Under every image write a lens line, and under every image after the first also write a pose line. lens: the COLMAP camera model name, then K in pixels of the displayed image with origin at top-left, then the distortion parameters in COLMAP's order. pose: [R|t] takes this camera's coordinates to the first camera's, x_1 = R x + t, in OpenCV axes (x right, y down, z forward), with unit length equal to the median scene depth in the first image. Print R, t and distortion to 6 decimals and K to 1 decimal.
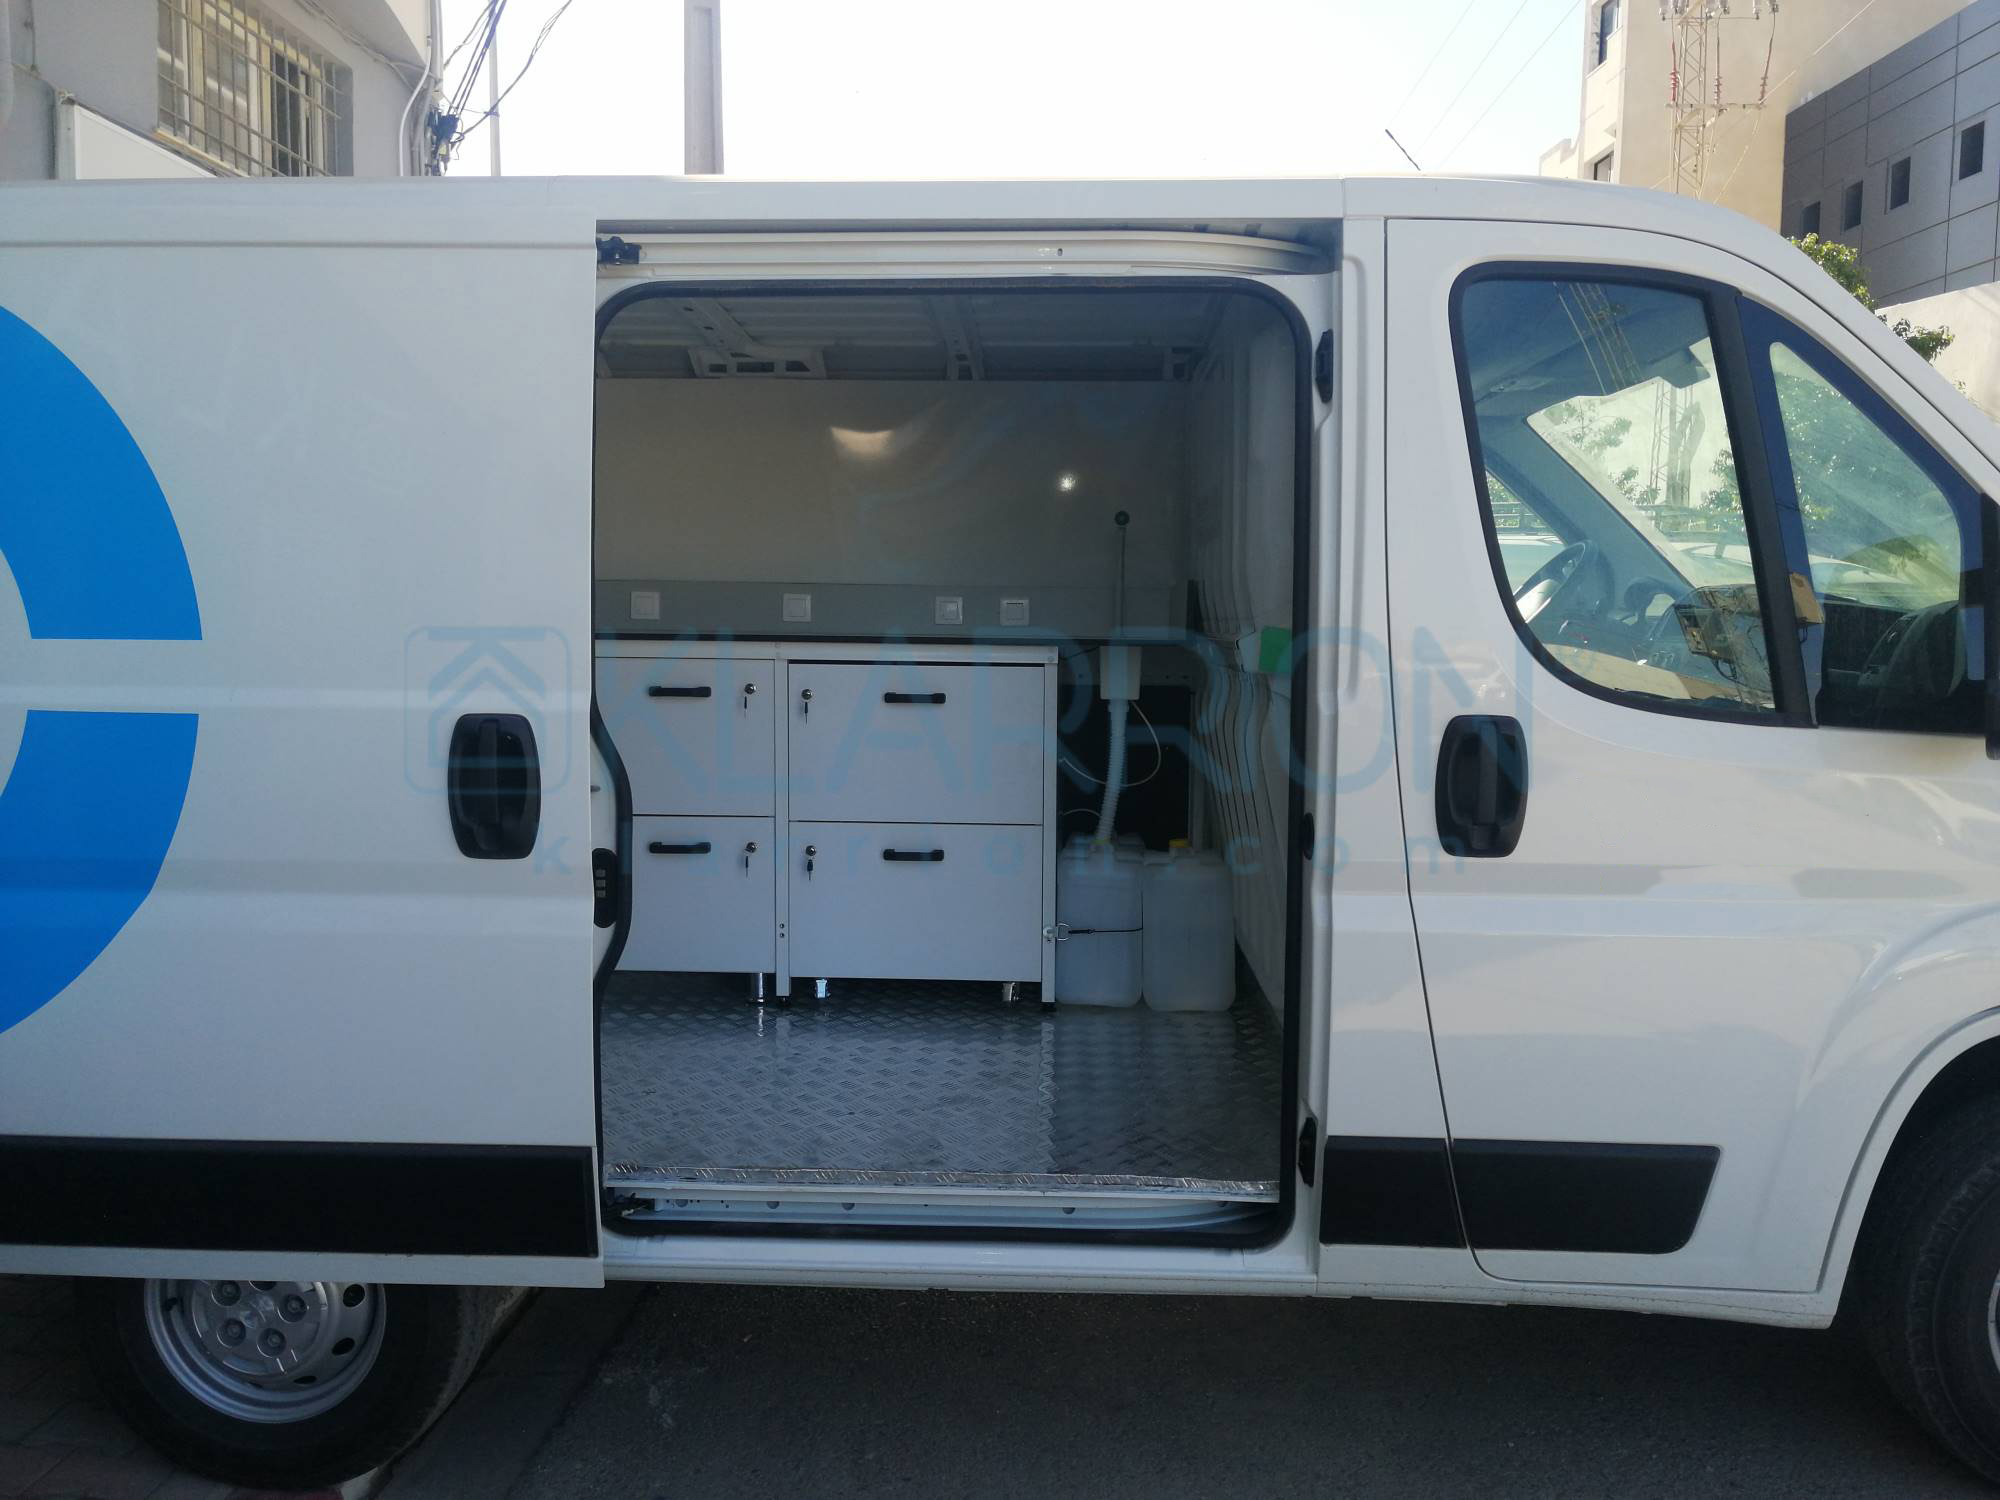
lens RADIAL K [[1570.9, 0, 1032.6], [0, 1570.9, 746.5], [0, 0, 1]] dist [0.034942, -0.002021]
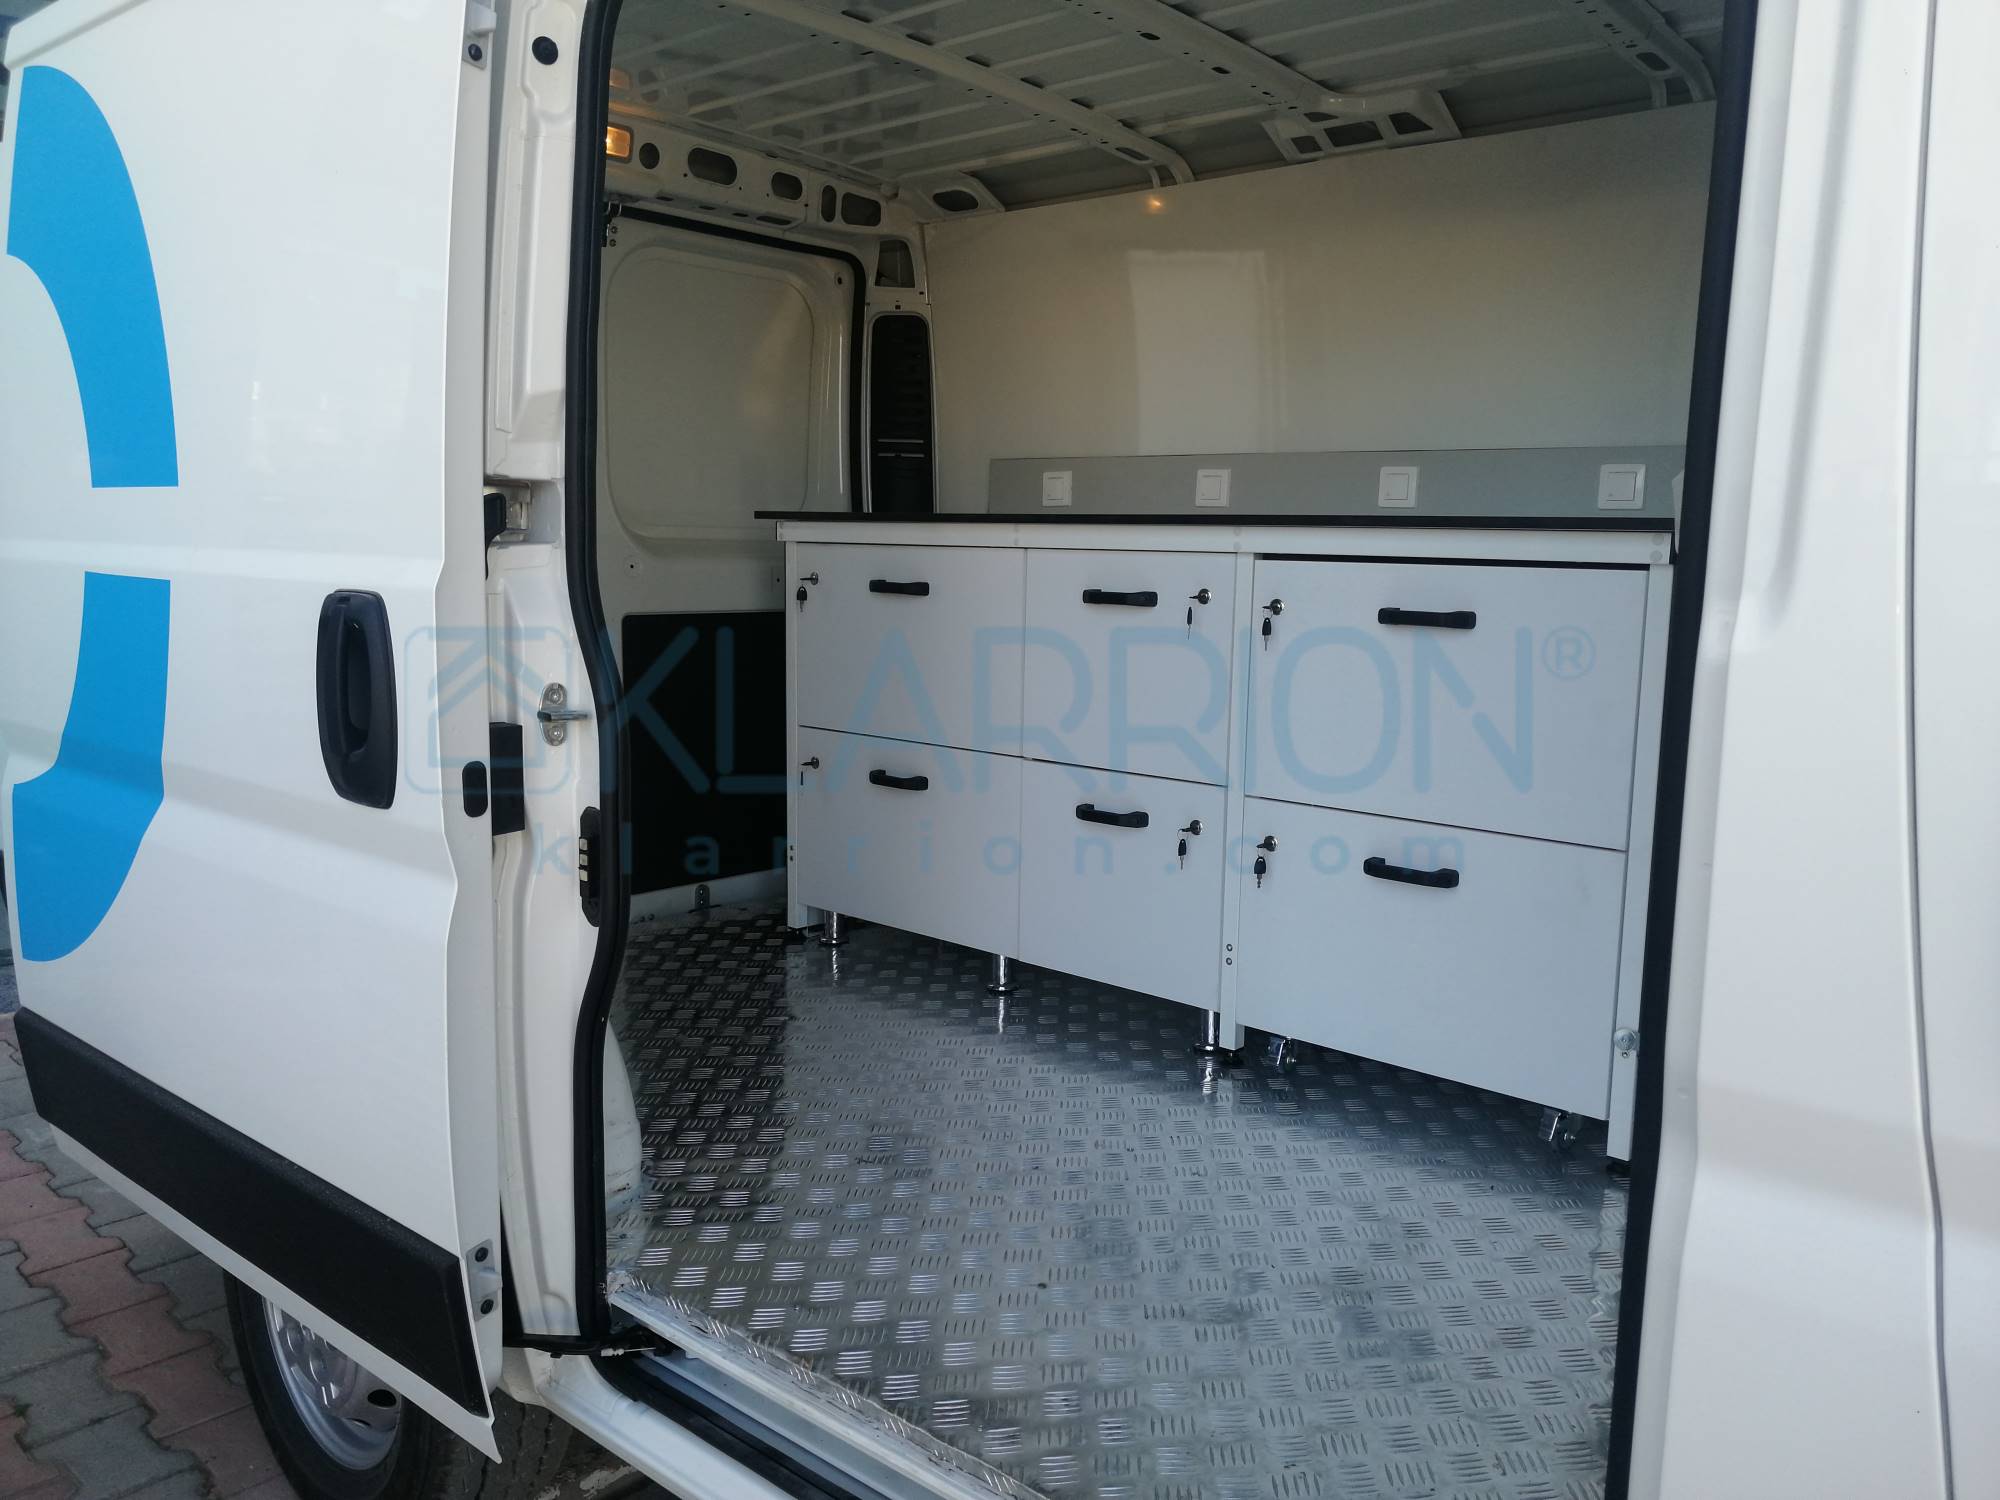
lens RADIAL K [[1574.9, 0, 1000.0], [0, 1574.9, 750.0], [0, 0, 1]] dist [0.036609, -0.059763]
pose [[0.767970, 0.089472, -0.634205, 0.189123], [-0.063242, 0.995949, 0.063924, -0.008247], [0.637355, -0.008983, 0.770518, 0.413169]]
